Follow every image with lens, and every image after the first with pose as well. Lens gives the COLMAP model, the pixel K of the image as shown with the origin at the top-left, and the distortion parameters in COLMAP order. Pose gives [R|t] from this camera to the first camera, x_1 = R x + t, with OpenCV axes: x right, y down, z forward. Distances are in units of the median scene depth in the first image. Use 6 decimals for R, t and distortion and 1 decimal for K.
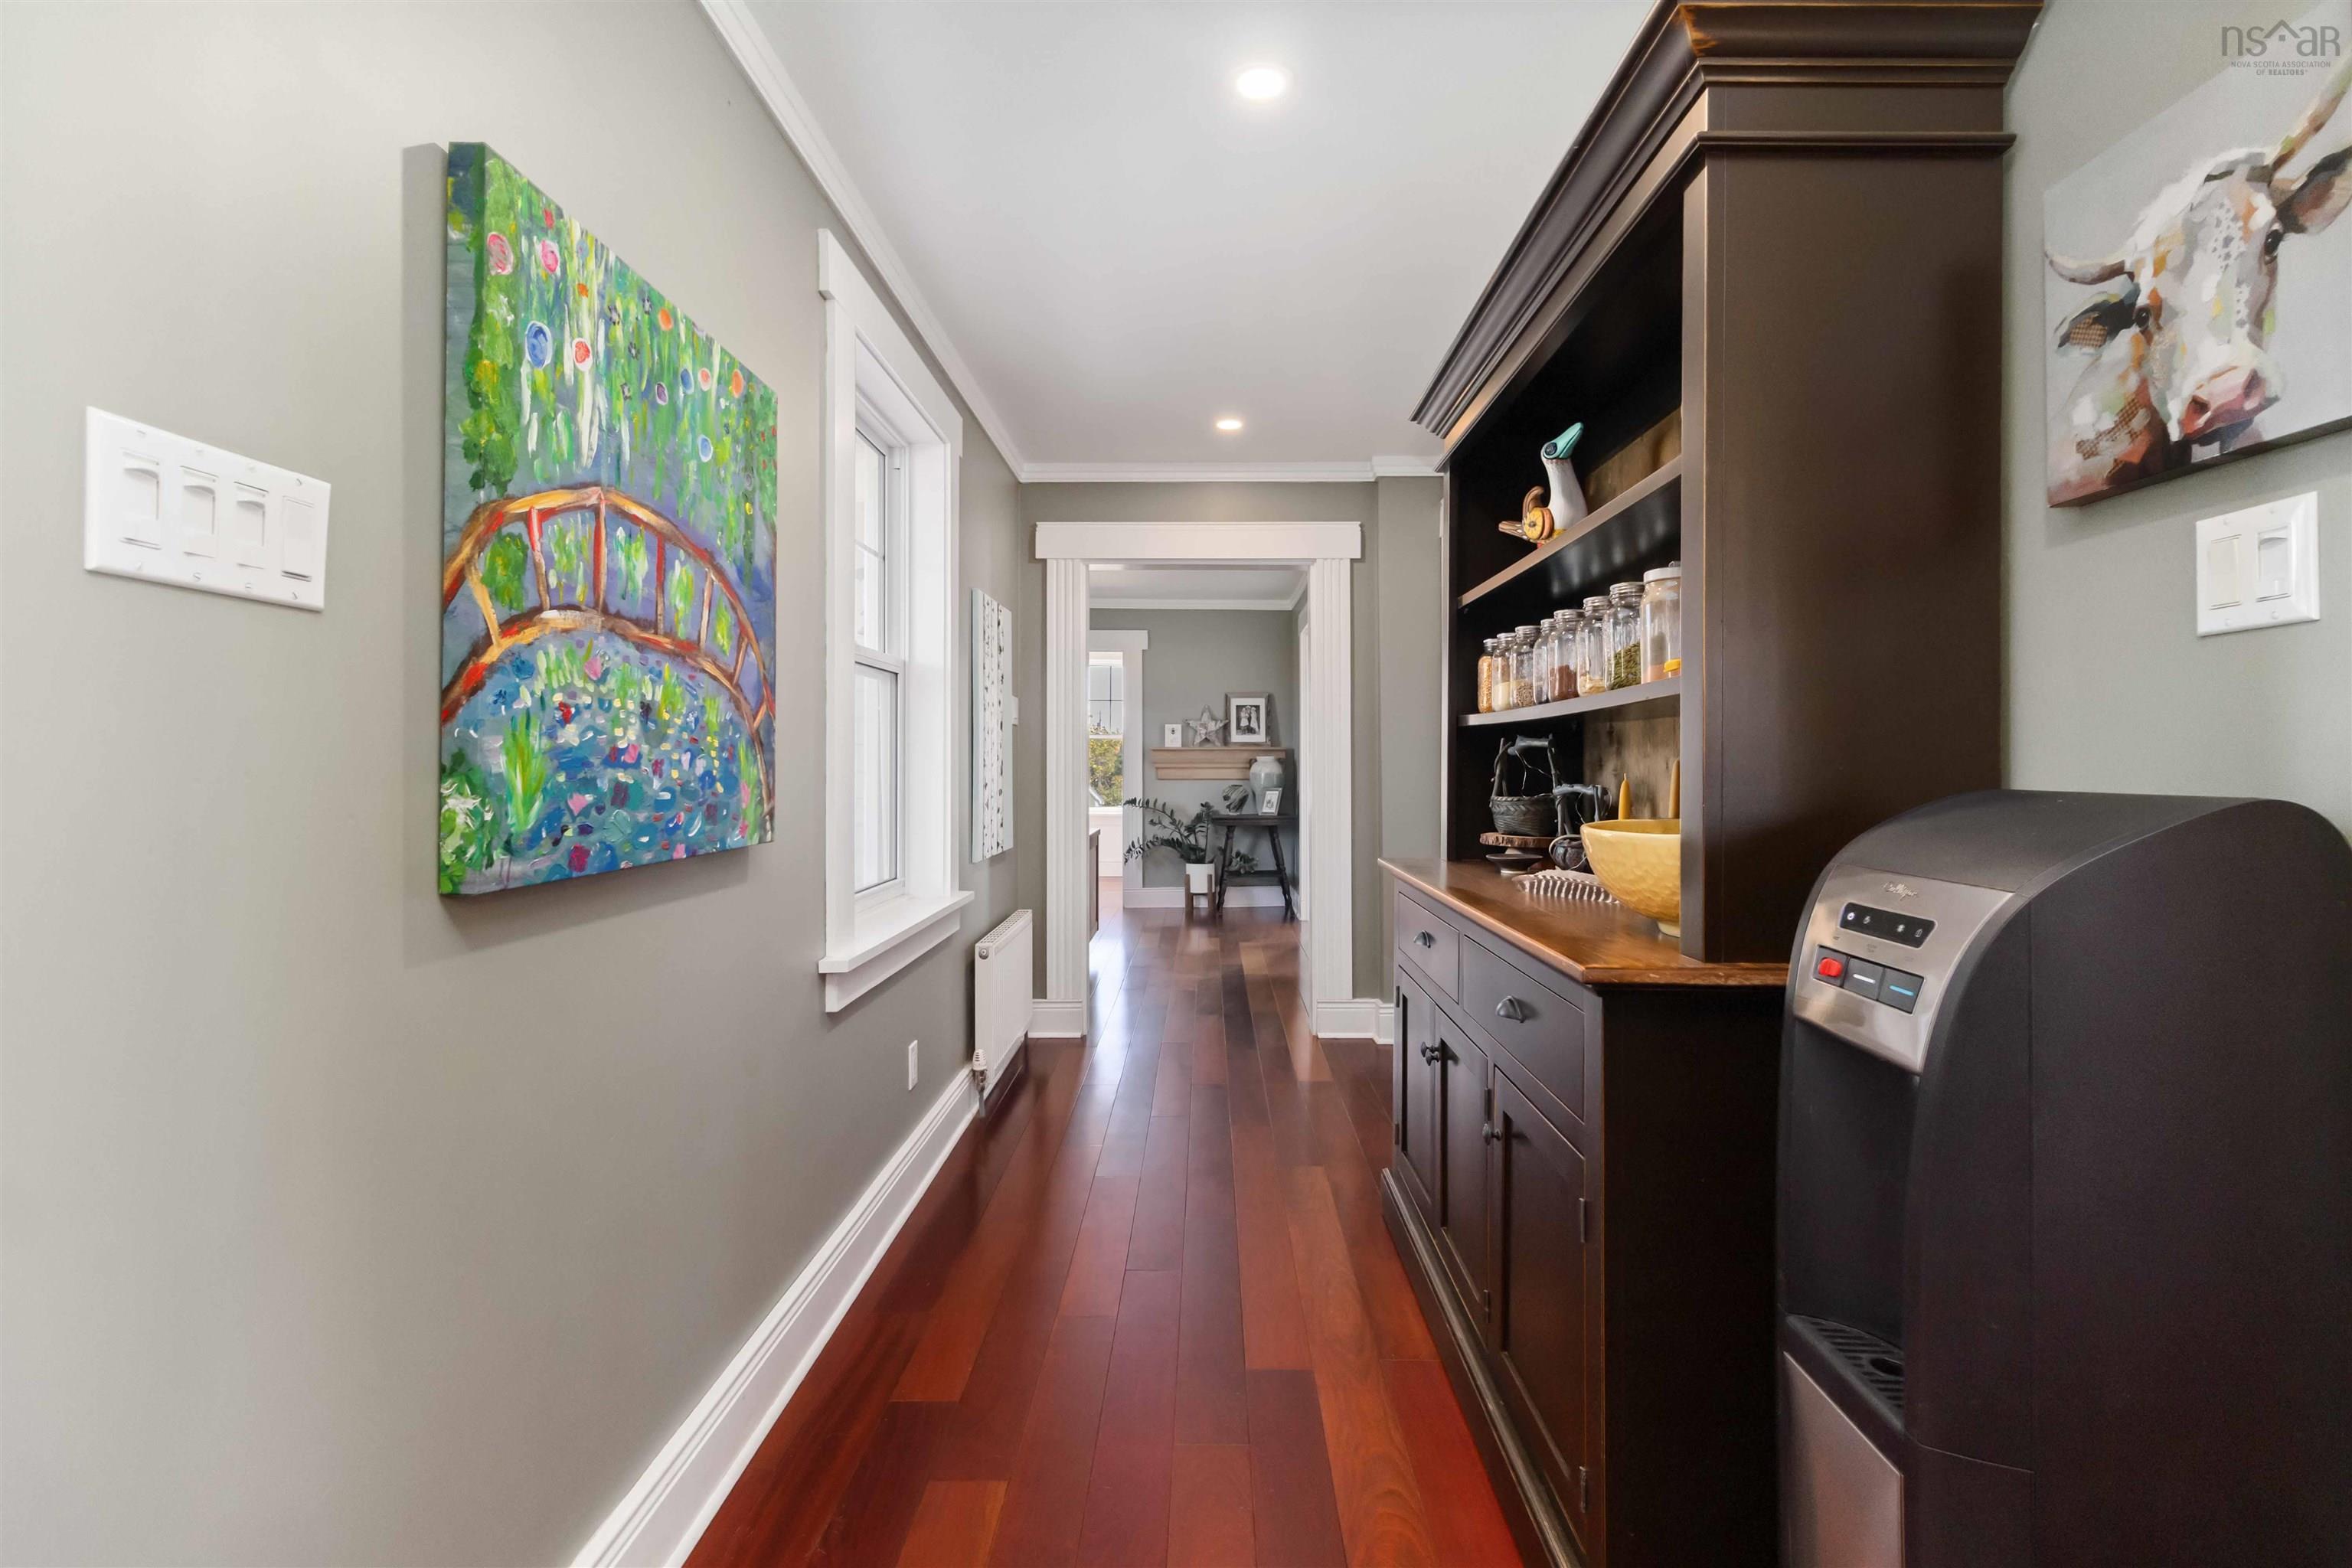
lens RADIAL K [[1105.3, 0, 1197.9], [0, 1105.3, 774.0], [0, 0, 1]] dist [0.006420, 0.000187]
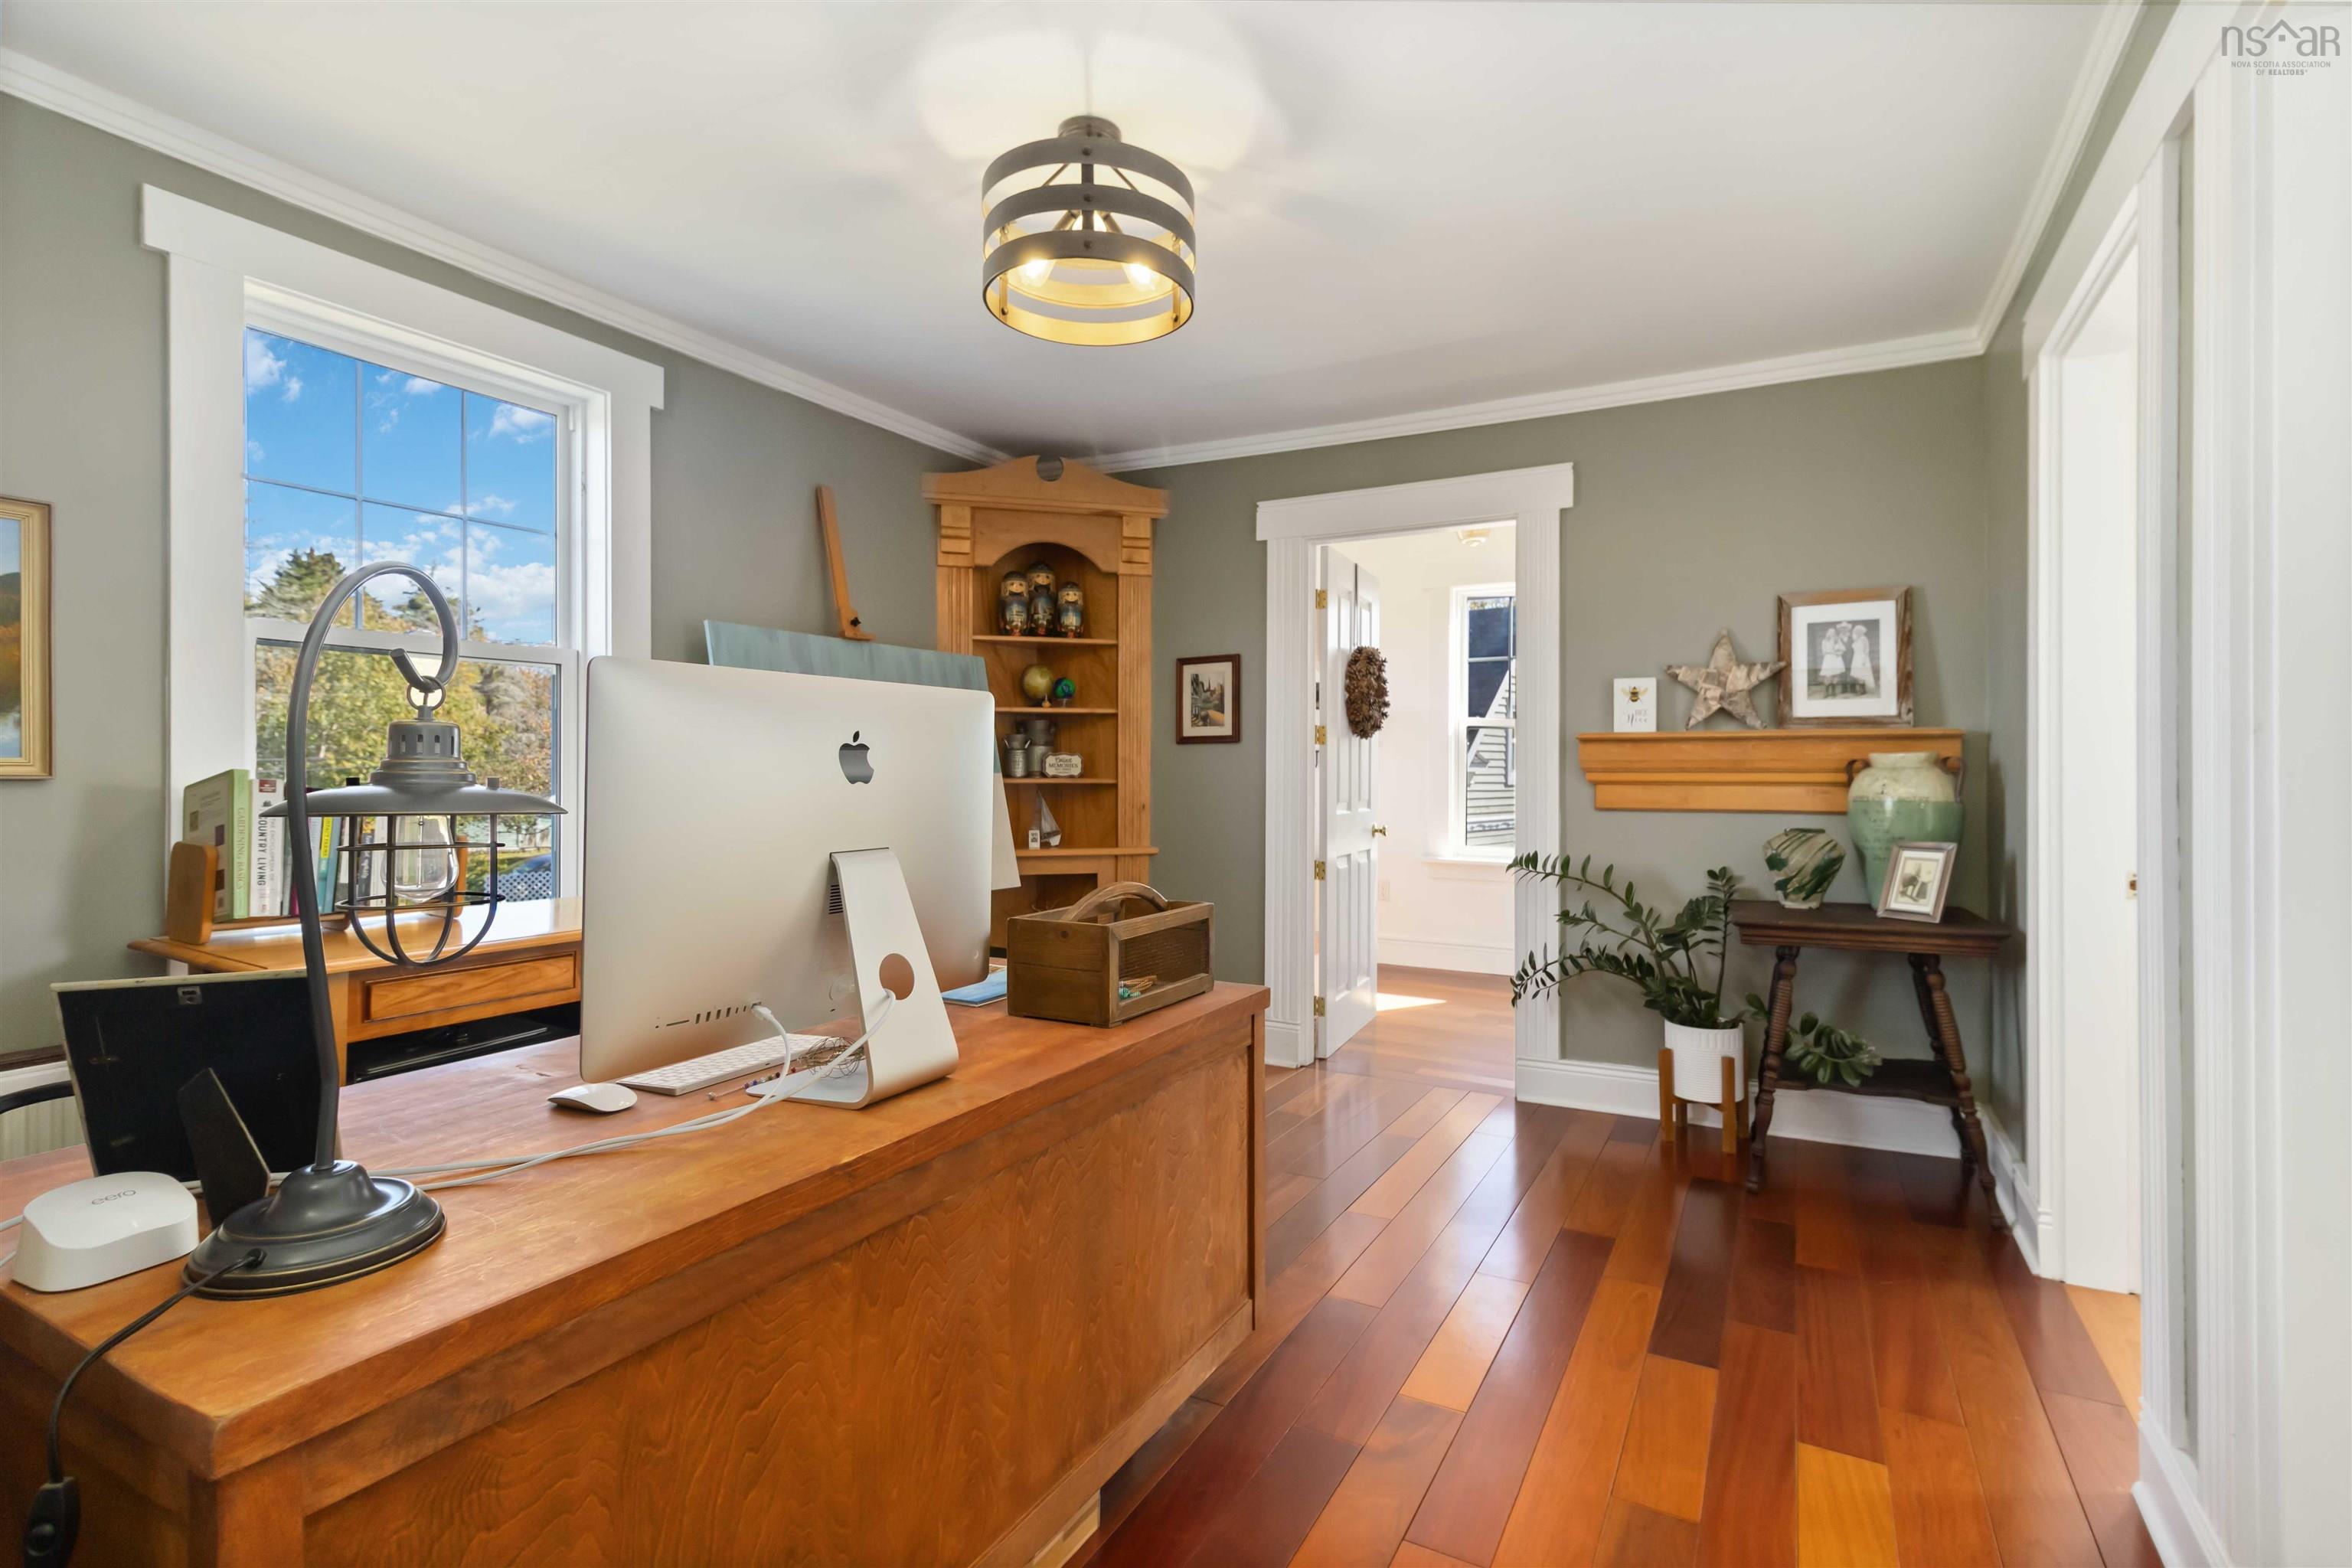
lens RADIAL K [[1105.3, 0, 1197.9], [0, 1105.3, 774.0], [0, 0, 1]] dist [0.006420, 0.000187]
pose [[0.882892, -0.001499, -0.469574, 0.028159], [-0.006135, 0.999873, -0.014728, -0.001537], [0.469536, 0.015884, 0.882770, 0.557474]]
